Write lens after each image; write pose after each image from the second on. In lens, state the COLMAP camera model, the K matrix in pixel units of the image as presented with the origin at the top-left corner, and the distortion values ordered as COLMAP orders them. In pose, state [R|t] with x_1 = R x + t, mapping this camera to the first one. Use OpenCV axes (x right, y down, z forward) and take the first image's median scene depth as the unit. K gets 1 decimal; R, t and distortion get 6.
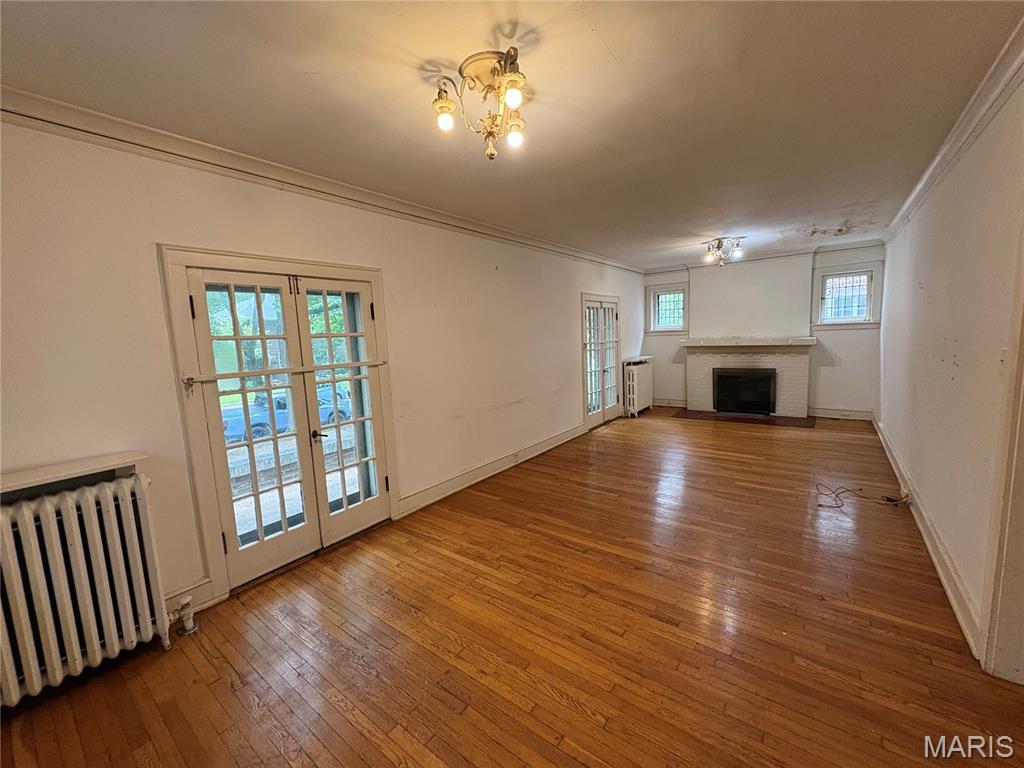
lens RADIAL K [[408.7, 0, 510.4], [0, 408.7, 383.3], [0, 0, 1]] dist [0.002206, 0.000364]
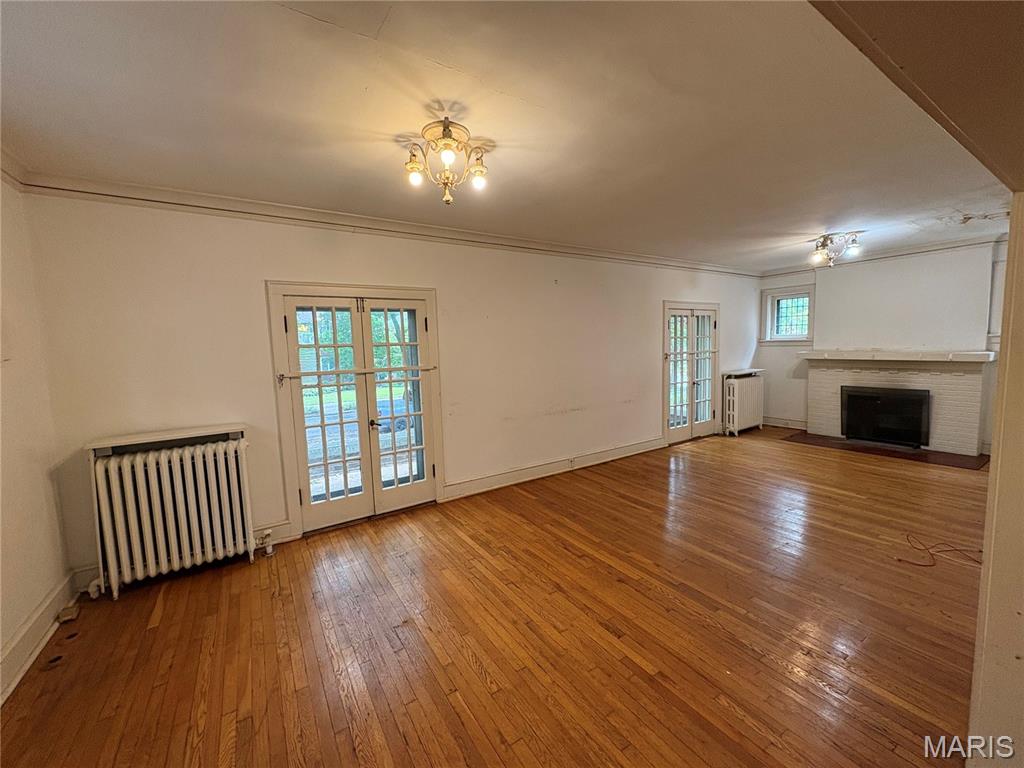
lens RADIAL K [[408.7, 0, 512.0], [0, 408.7, 382.7], [0, 0, 1]] dist [0.002206, 0.000364]
pose [[0.940905, 0.045456, -0.335606, 0.313289], [-0.050009, 0.998737, -0.004931, -0.012601], [0.334958, 0.021423, 0.941989, -0.037917]]
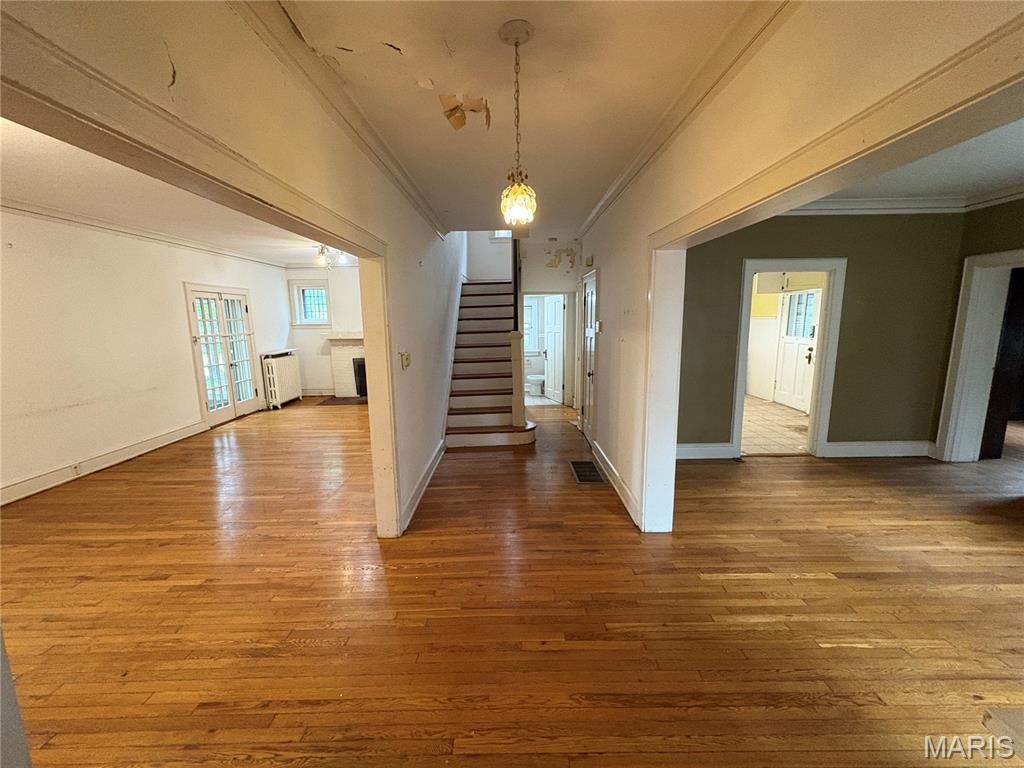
lens RADIAL K [[408.7, 0, 514.7], [0, 408.7, 383.1], [0, 0, 1]] dist [0.002206, 0.000364]
pose [[0.792146, -0.066104, 0.606741, 0.351550], [0.052365, 0.997813, 0.040344, 0.019084], [-0.608080, -0.000186, 0.793875, -0.377446]]
